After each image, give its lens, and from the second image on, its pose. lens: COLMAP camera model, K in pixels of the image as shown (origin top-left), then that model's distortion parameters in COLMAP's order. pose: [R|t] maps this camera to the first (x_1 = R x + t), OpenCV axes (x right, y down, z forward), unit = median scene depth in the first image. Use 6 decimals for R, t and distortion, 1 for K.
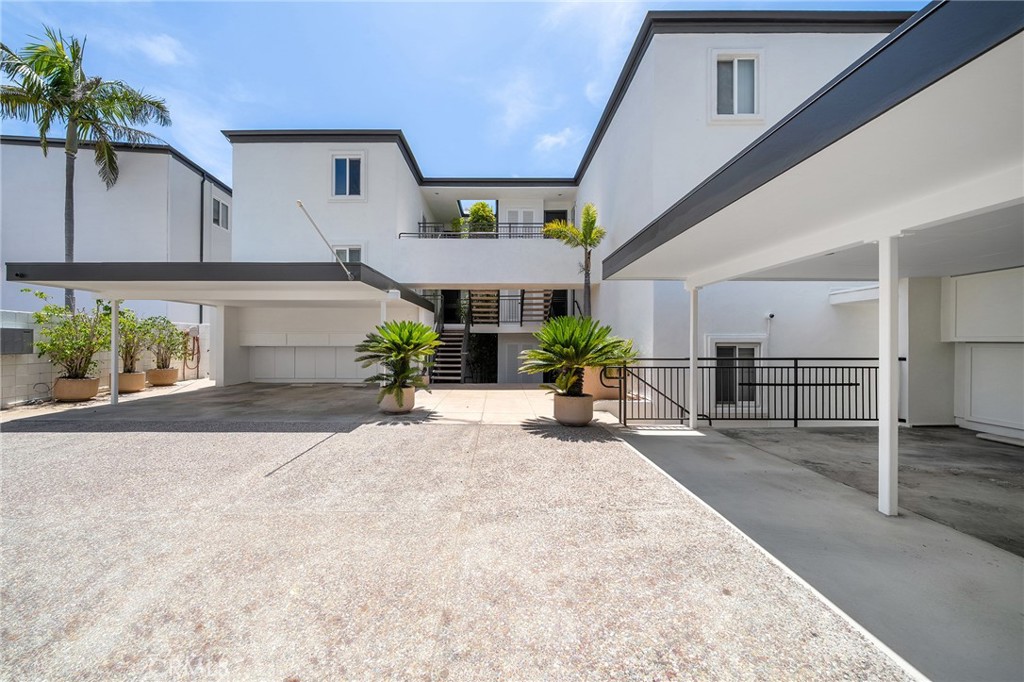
lens RADIAL K [[350.3, 0, 516.0], [0, 350.3, 342.2], [0, 0, 1]] dist [-0.002957, 0.000071]
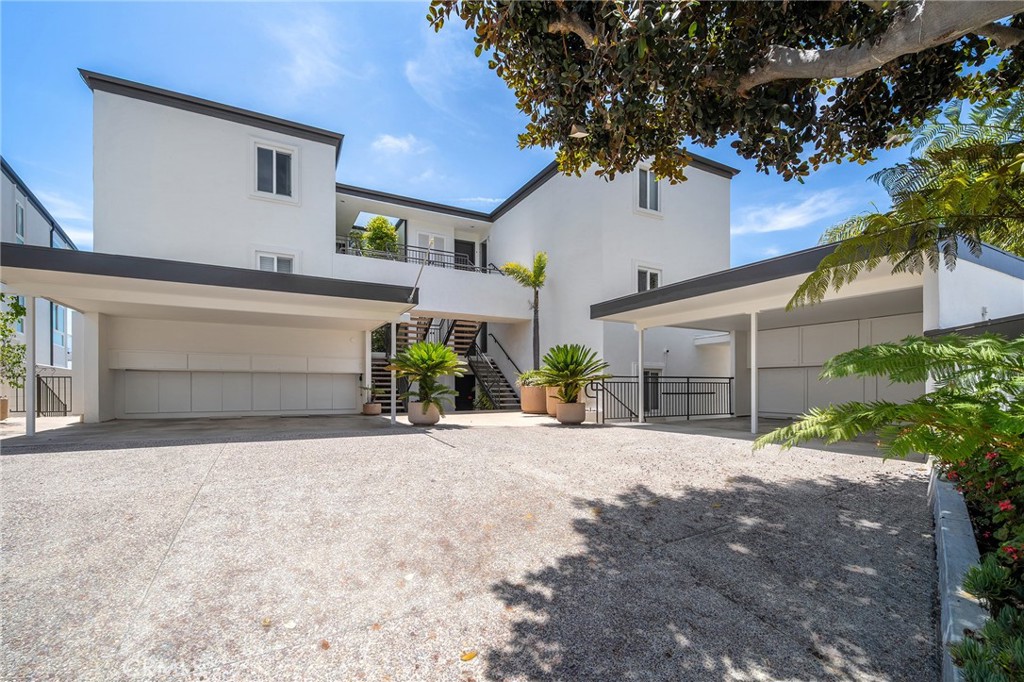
lens RADIAL K [[421.1, 0, 538.8], [0, 421.1, 389.9], [0, 0, 1]] dist [-0.016030, 0.000056]
pose [[0.873599, -0.004835, 0.486622, -0.422330], [0.003164, 0.999986, 0.004256, 0.054860], [-0.486636, -0.002178, 0.873602, -0.199522]]
